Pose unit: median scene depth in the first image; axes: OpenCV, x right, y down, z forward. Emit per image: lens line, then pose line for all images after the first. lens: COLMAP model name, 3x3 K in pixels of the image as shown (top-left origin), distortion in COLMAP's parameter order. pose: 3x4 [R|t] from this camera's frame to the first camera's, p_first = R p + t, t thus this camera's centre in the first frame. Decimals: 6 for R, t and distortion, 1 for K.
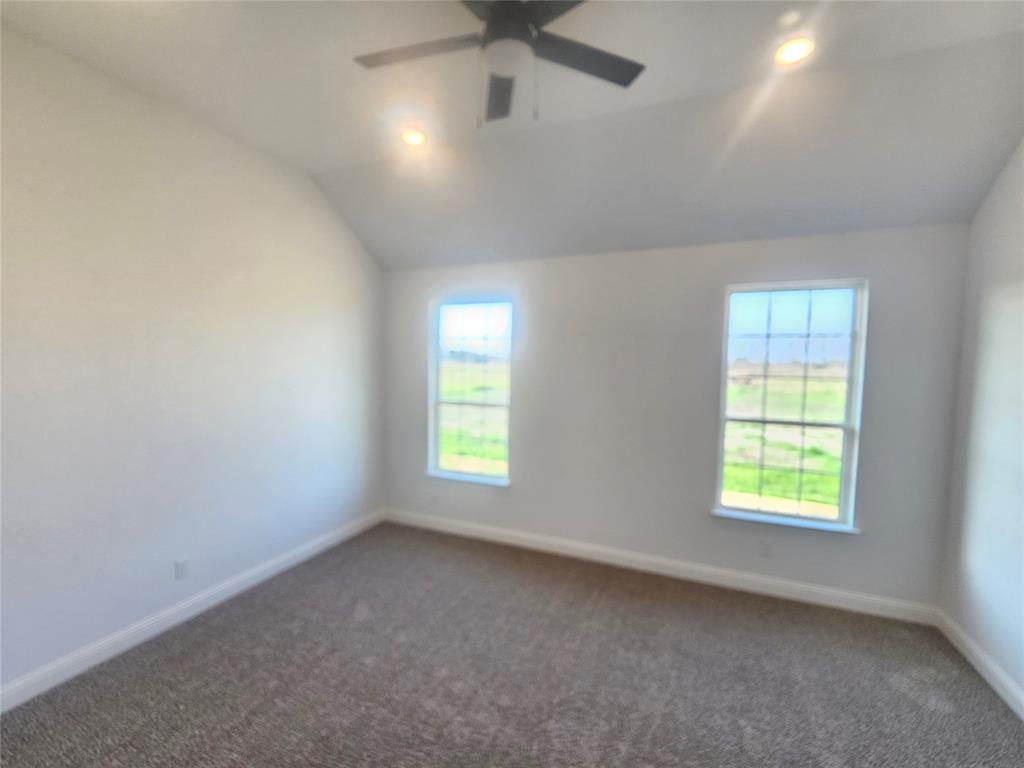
lens RADIAL K [[421.9, 0, 507.5], [0, 421.9, 387.6], [0, 0, 1]] dist [-0.011297, 0.006460]
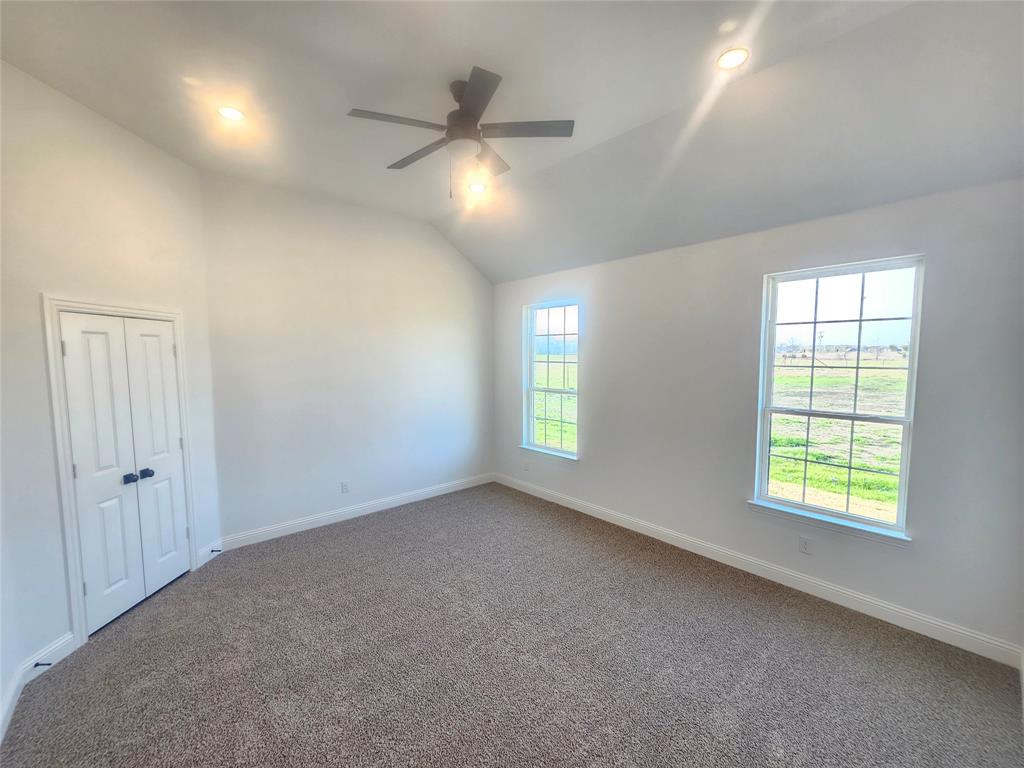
lens RADIAL K [[410.3, 0, 530.4], [0, 410.3, 386.7], [0, 0, 1]] dist [-0.011245, 0.000017]
pose [[0.909945, 0.014874, -0.414463, 0.410142], [-0.010290, 0.999859, 0.013290, 0.014444], [0.414602, -0.007829, 0.909969, -0.104019]]
